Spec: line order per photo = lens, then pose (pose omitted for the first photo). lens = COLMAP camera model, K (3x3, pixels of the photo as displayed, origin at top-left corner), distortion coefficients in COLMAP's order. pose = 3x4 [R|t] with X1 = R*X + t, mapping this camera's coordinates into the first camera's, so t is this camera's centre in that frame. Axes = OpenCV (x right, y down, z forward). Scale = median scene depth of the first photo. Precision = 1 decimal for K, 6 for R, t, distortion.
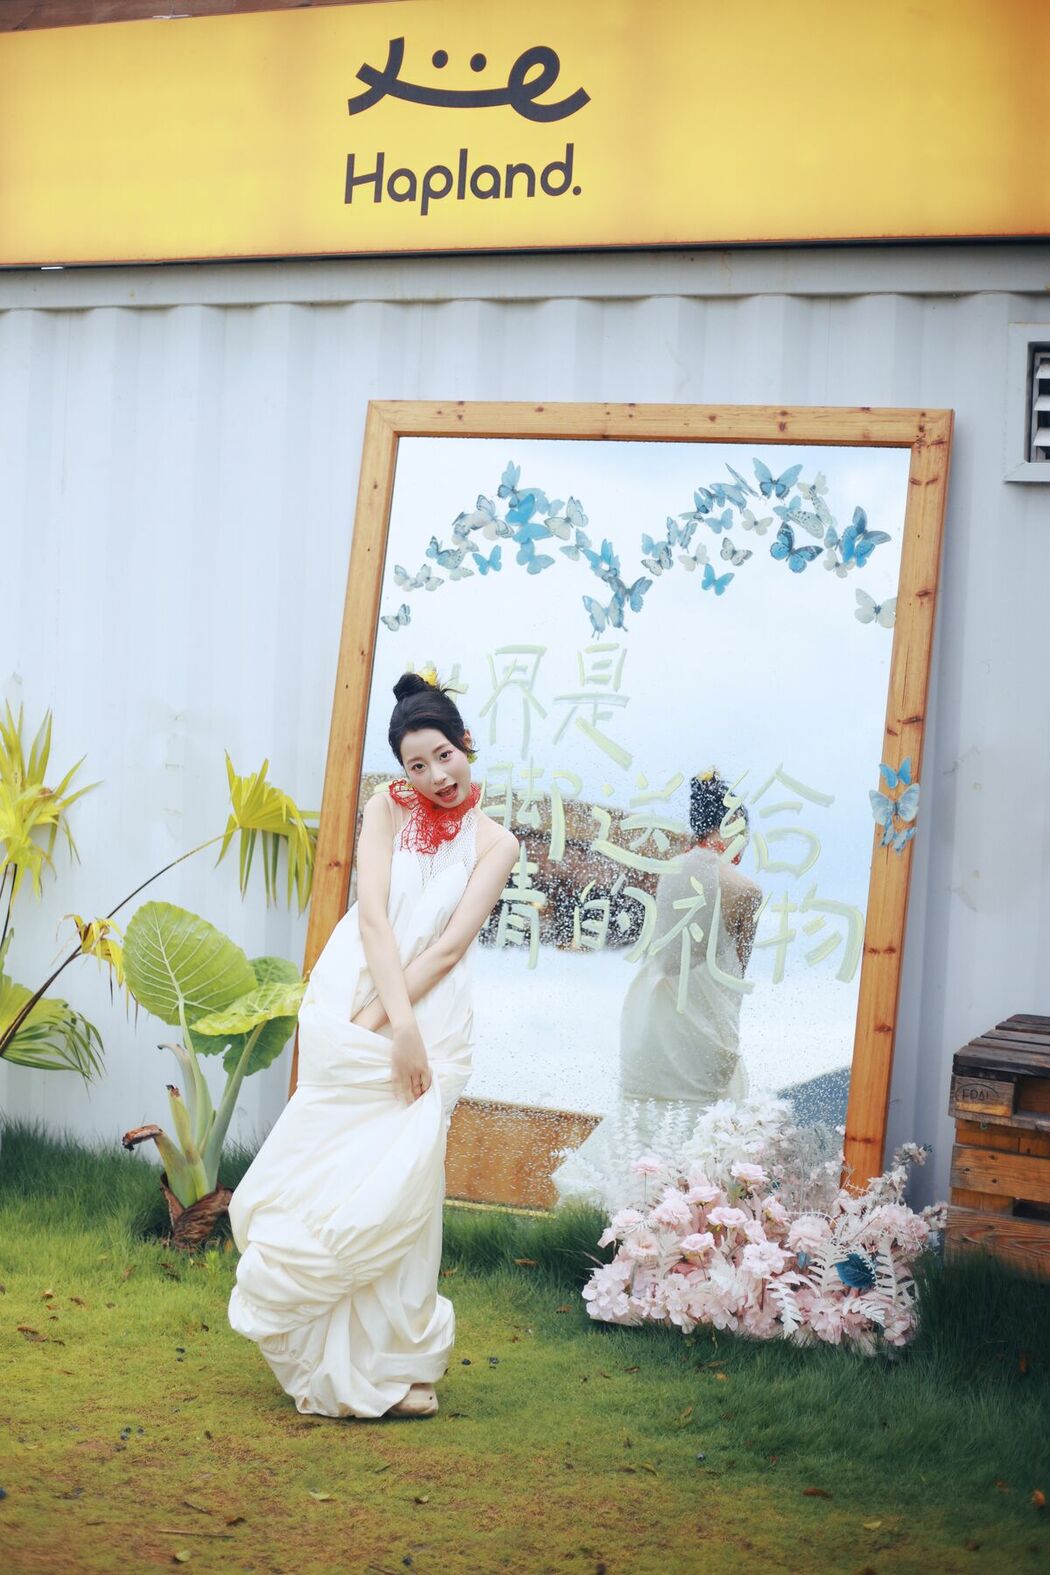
lens RADIAL K [[2278.9, 0, 501.8], [0, 2278.9, 780.9], [0, 0, 1]] dist [-0.104249, -0.057819]
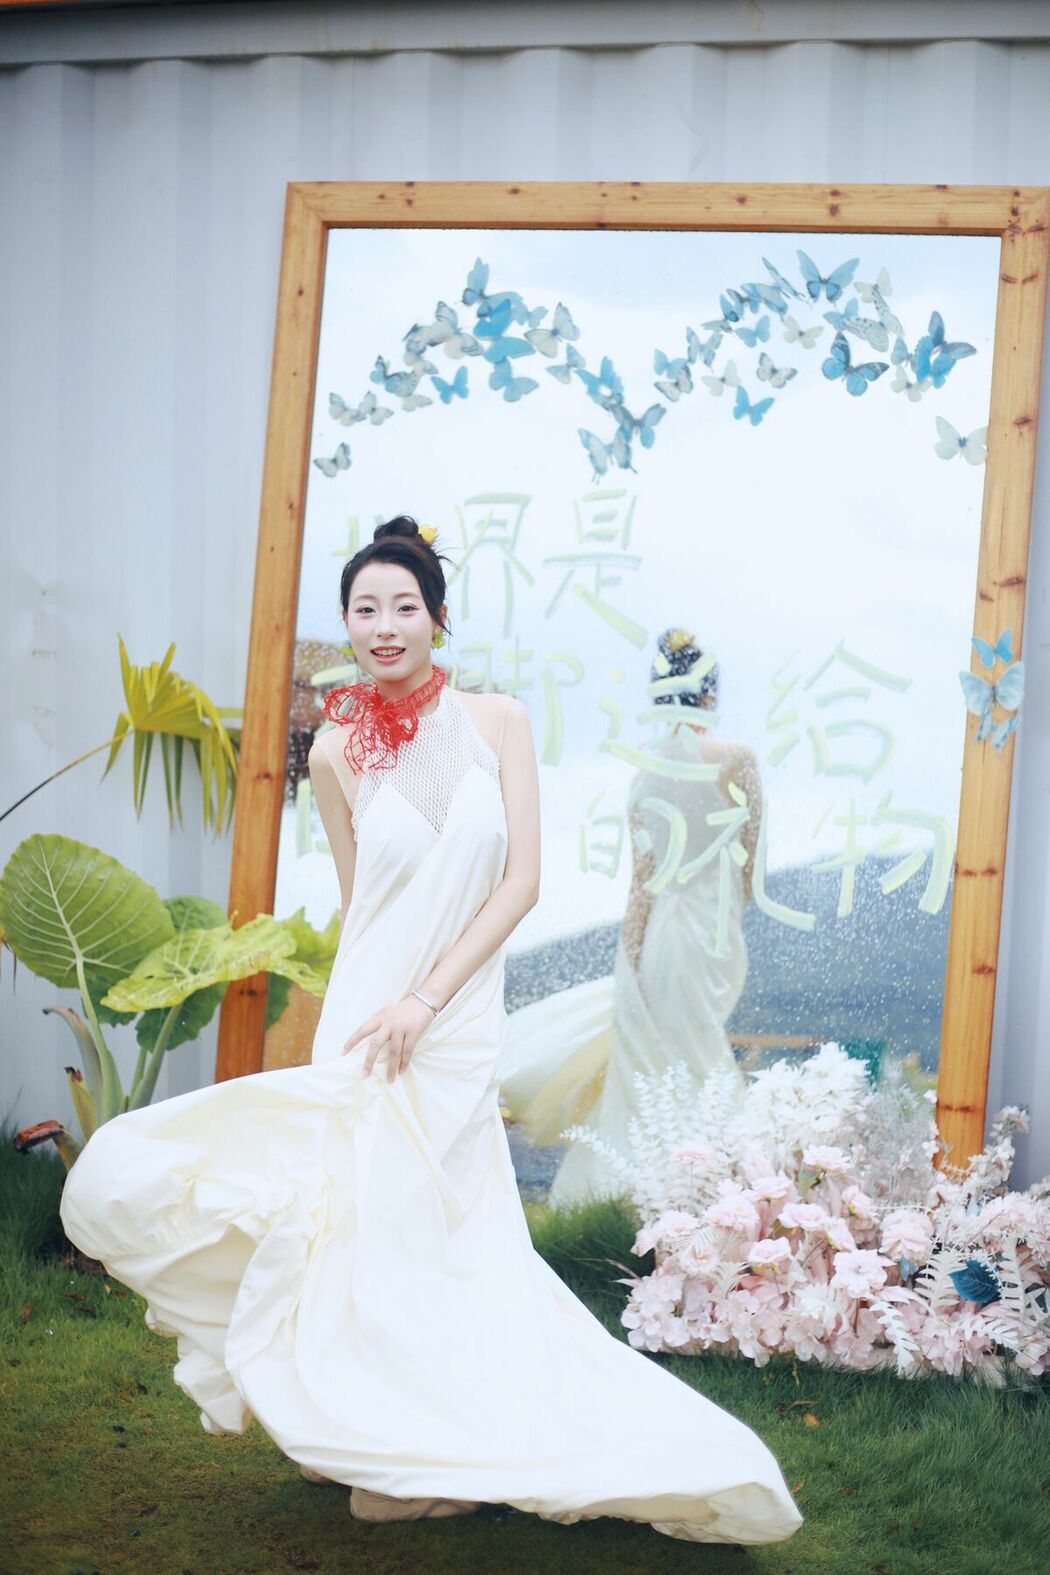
lens RADIAL K [[2278.9, 0, 501.8], [0, 2278.9, 780.9], [0, 0, 1]] dist [-0.104249, -0.057819]
pose [[0.994051, -0.030099, 0.104670, -0.078179], [0.022452, 0.997044, 0.073480, -0.018732], [-0.106573, -0.070693, 0.991789, 0.220354]]
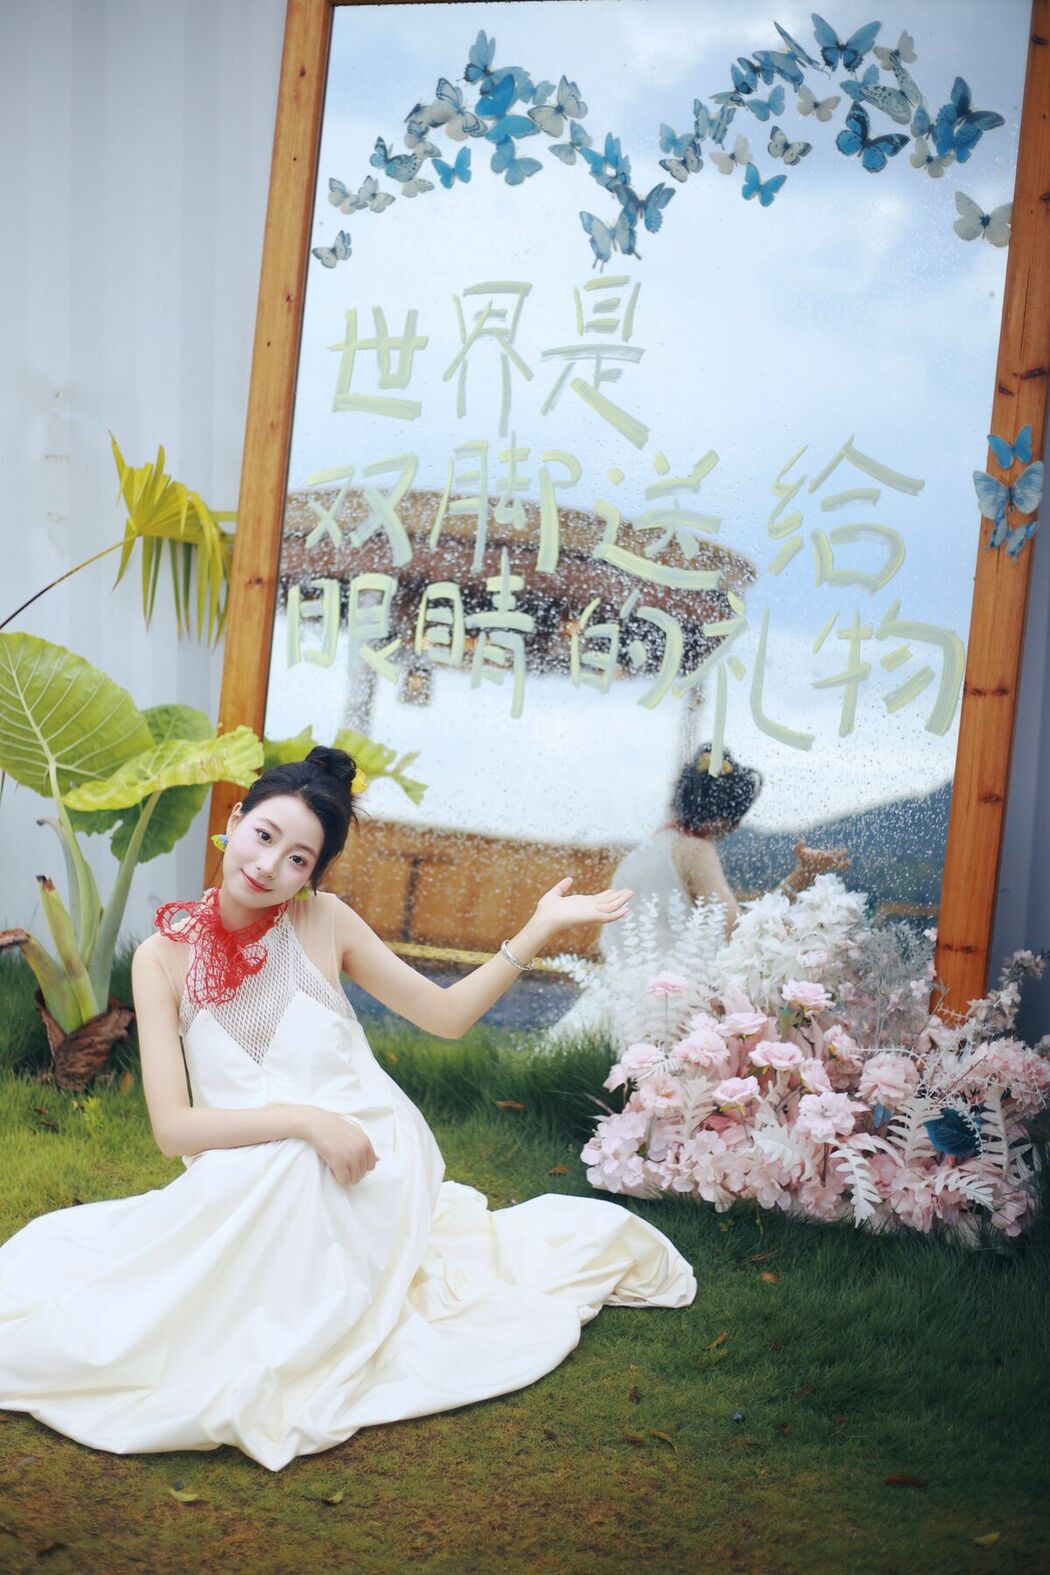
lens RADIAL K [[2278.9, 0, 501.8], [0, 2278.9, 780.9], [0, 0, 1]] dist [-0.104249, -0.057819]
pose [[0.999726, -0.008486, -0.021797, 0.025159], [0.011042, 0.992721, 0.119928, 0.013460], [0.020621, -0.120136, 0.992543, 0.257980]]
